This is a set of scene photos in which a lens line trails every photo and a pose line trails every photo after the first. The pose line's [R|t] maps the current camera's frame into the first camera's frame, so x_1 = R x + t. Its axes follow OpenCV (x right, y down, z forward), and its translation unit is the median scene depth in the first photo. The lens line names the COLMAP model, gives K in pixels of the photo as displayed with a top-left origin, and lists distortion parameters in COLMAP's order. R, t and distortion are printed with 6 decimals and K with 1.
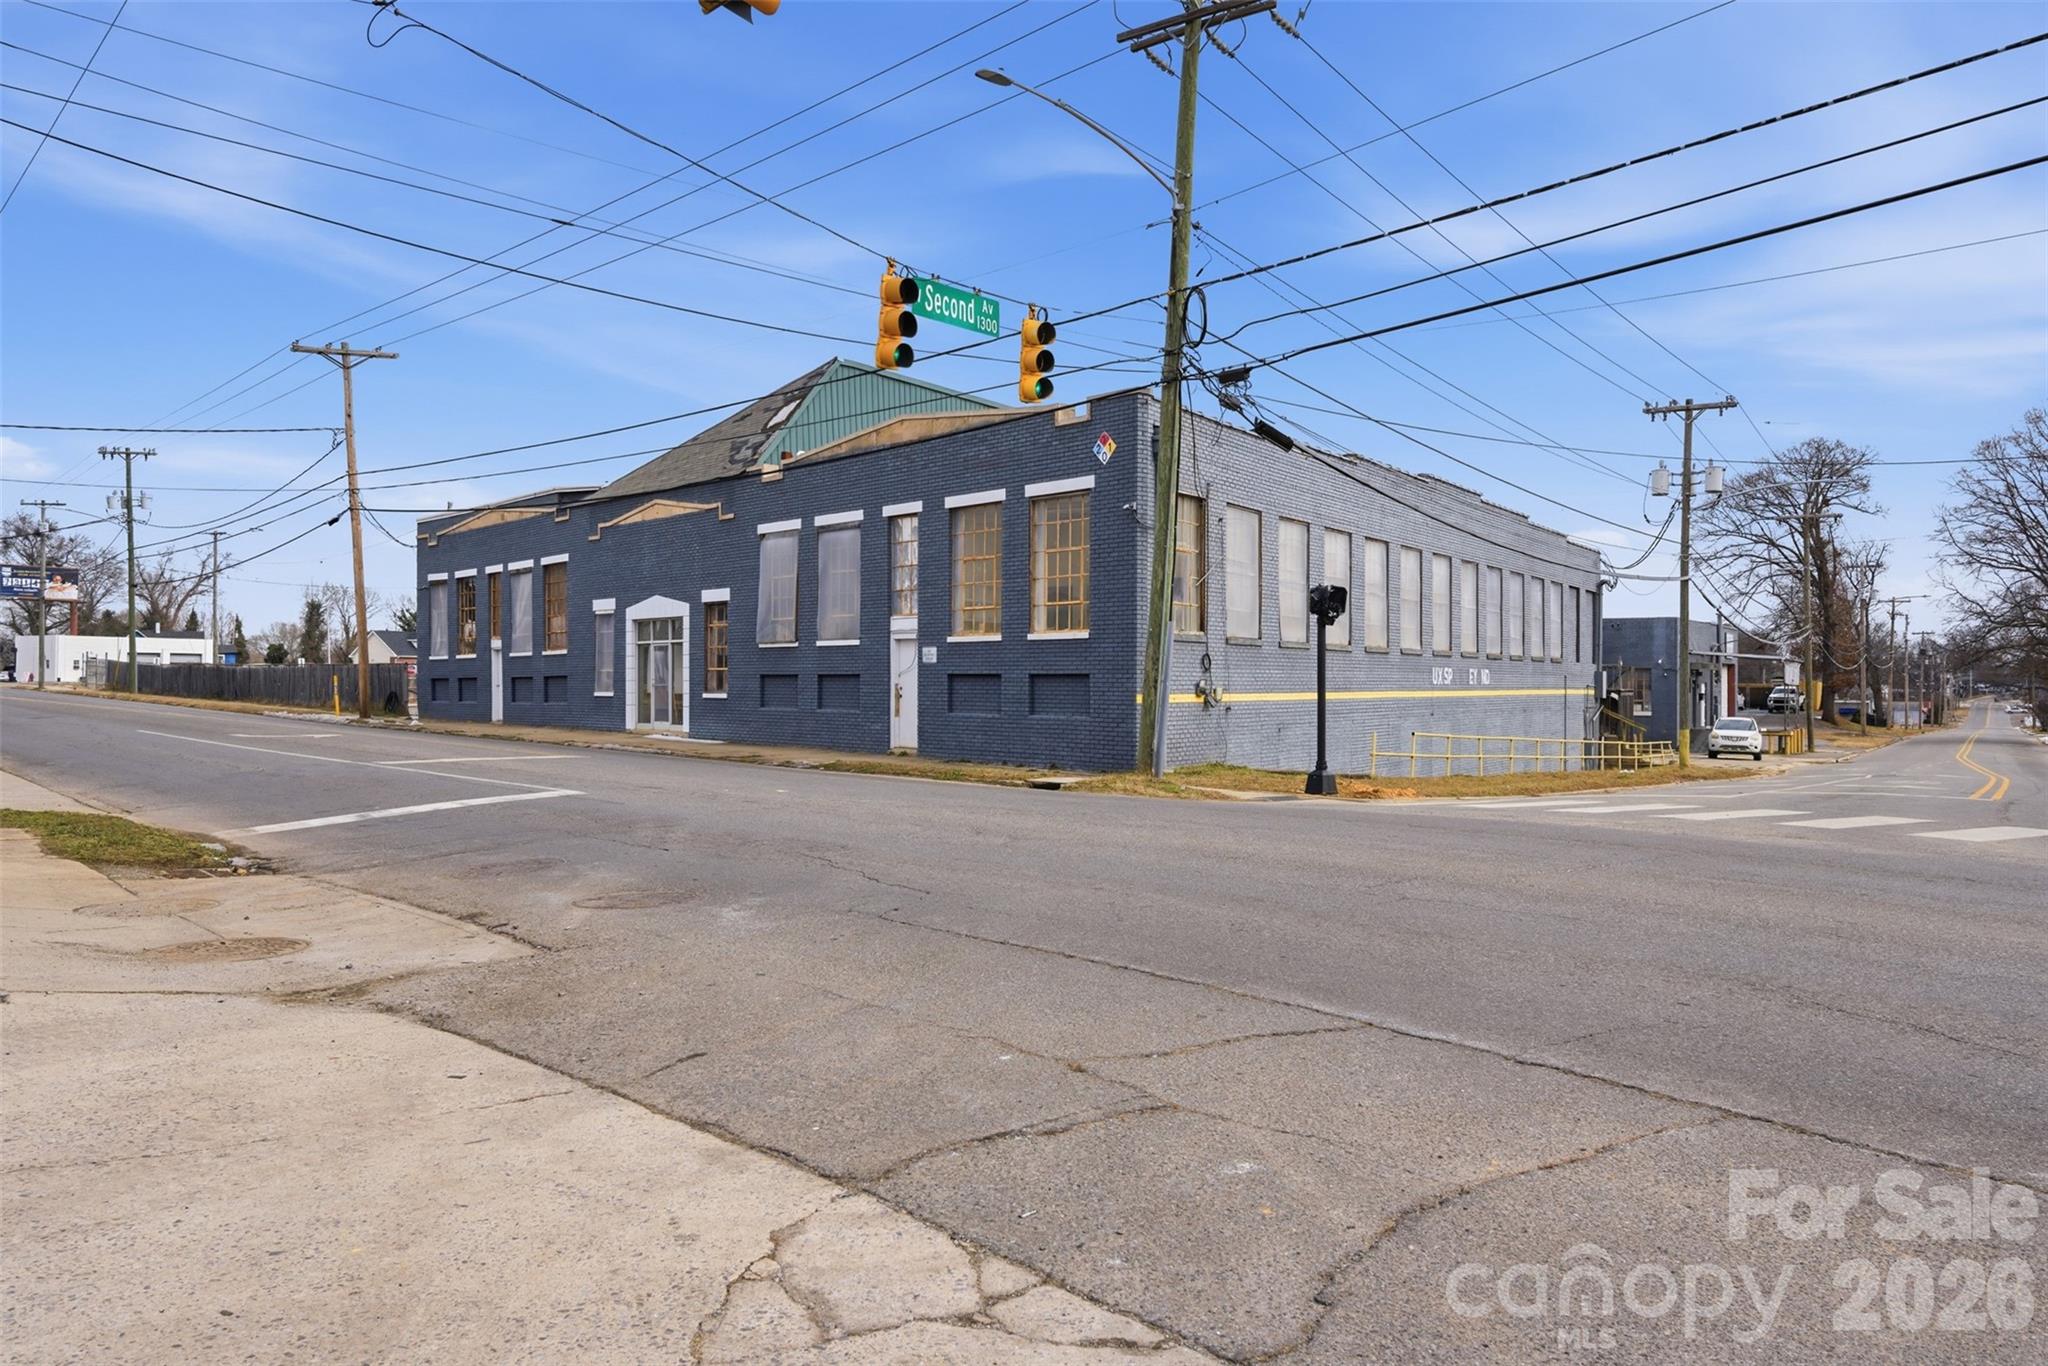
lens RADIAL K [[1581.6, 0, 1024.0], [0, 1581.6, 683.0], [0, 0, 1]] dist [0.119412, 0.001190]
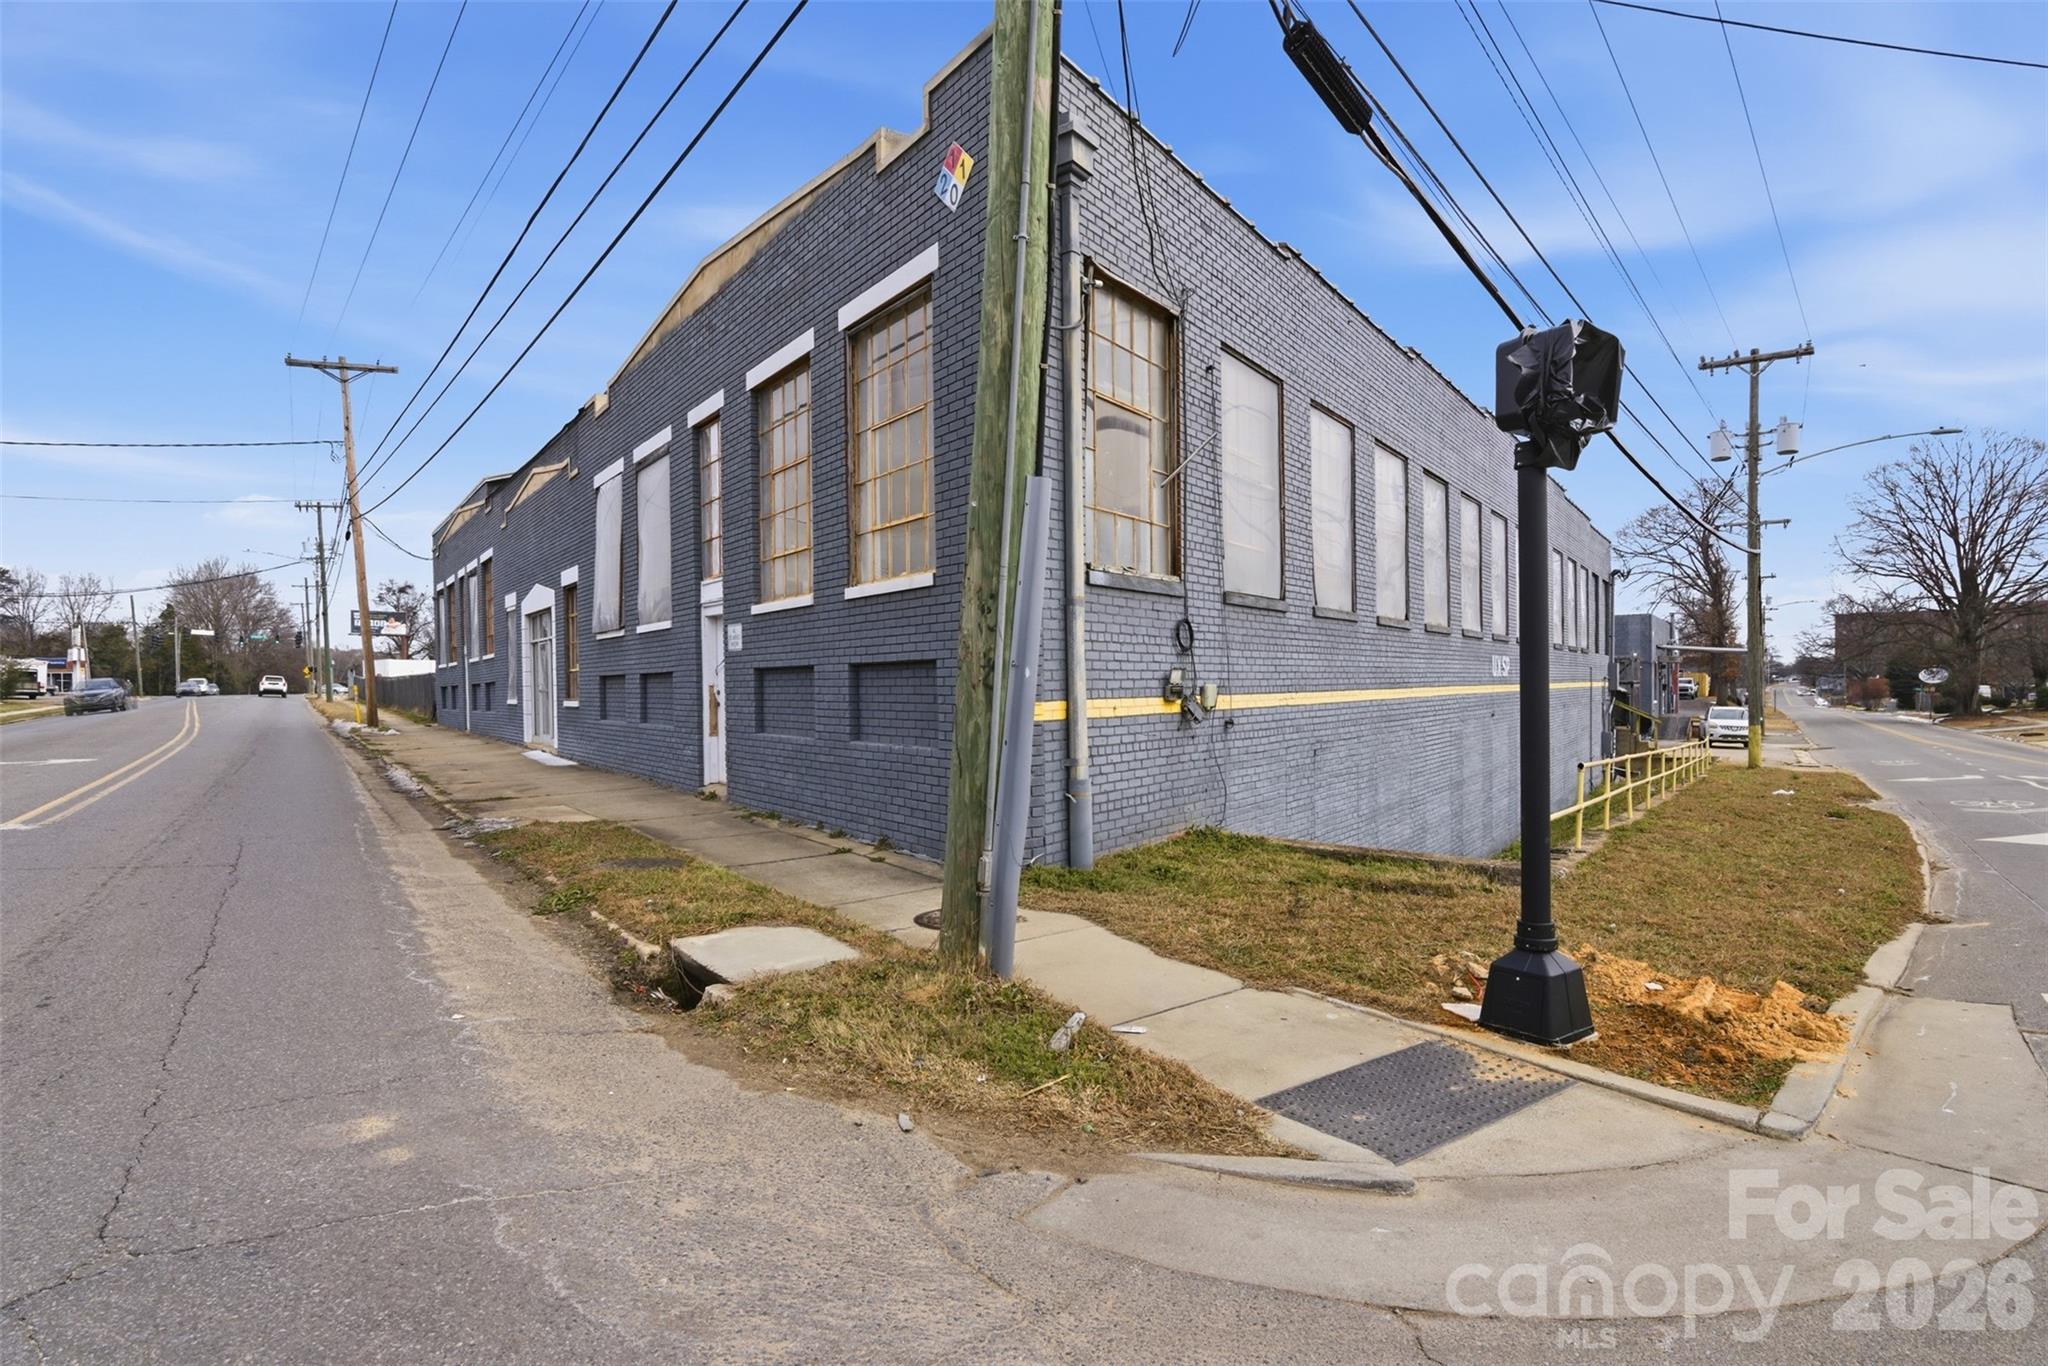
lens RADIAL K [[970.1, 0, 1035.4], [0, 970.1, 699.4], [0, 0, 1]] dist [0.001249, -0.000168]
pose [[0.997122, -0.012687, -0.074747, 0.079652], [0.013809, 0.999799, 0.014513, 0.002230], [0.074548, -0.015503, 0.997097, 0.602239]]
